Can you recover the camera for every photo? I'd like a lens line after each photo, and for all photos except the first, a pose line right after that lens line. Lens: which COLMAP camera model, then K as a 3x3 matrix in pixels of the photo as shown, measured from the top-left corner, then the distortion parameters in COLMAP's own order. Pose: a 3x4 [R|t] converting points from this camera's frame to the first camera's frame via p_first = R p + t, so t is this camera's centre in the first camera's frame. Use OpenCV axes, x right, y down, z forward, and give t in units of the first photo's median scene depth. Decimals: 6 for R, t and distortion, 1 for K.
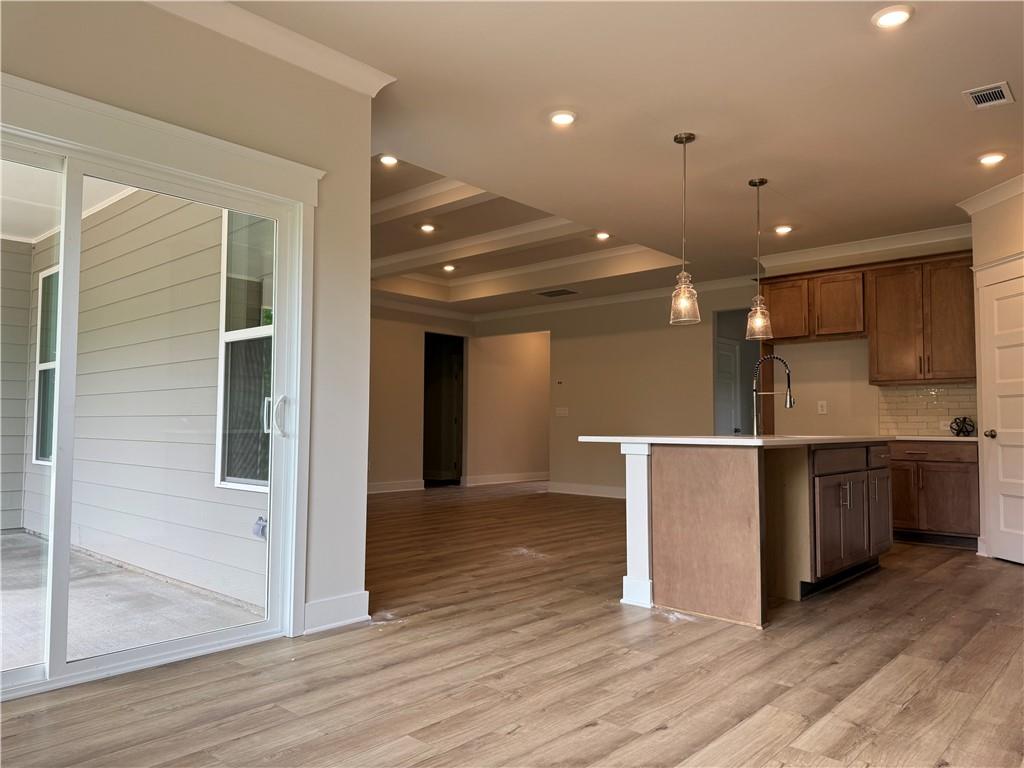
lens RADIAL K [[731.8, 0, 512.0], [0, 731.8, 384.0], [0, 0, 1]] dist [0.005742, 0.000763]
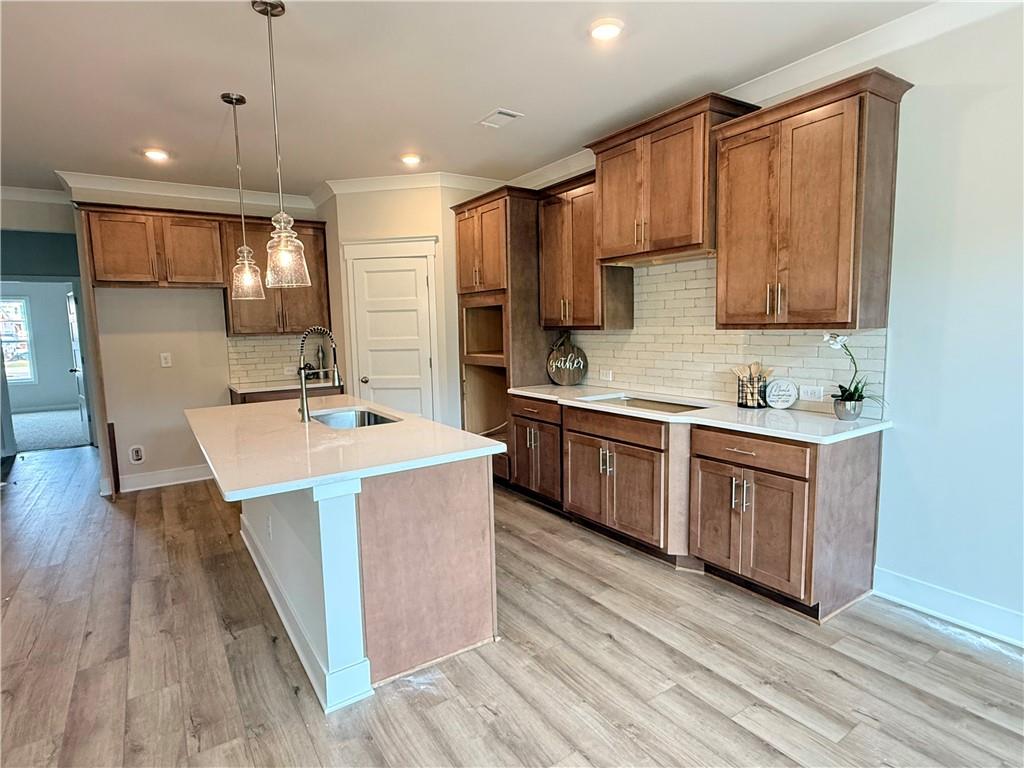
lens RADIAL K [[543.9, 0, 512.0], [0, 543.9, 384.0], [0, 0, 1]] dist [-0.004332, 0.001499]
pose [[0.236857, -0.116415, 0.964545, -0.309584], [-0.033453, 0.991229, 0.127850, -0.087657], [-0.970968, -0.062549, 0.230885, 0.881831]]
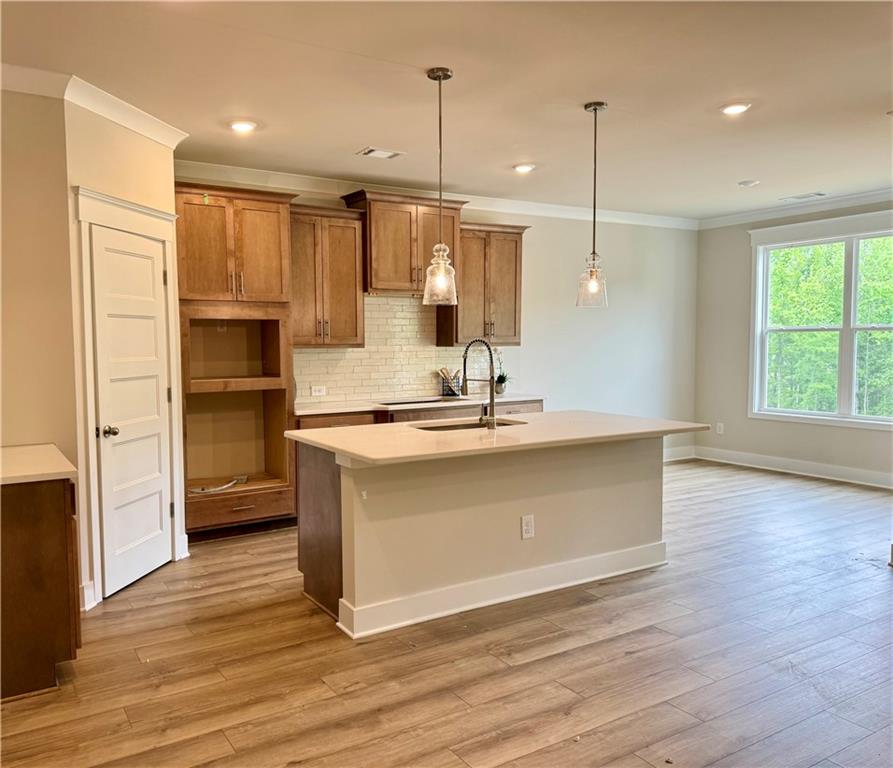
lens RADIAL K [[717.5, 0, 406.5], [0, 717.5, 384.9], [0, 0, 1]] dist [0.062989, -0.004934]
pose [[-0.956916, -0.022209, 0.289514, -0.141223], [-0.020483, 0.999750, 0.008992, -0.057495], [-0.289642, 0.002675, -0.957131, 1.405275]]
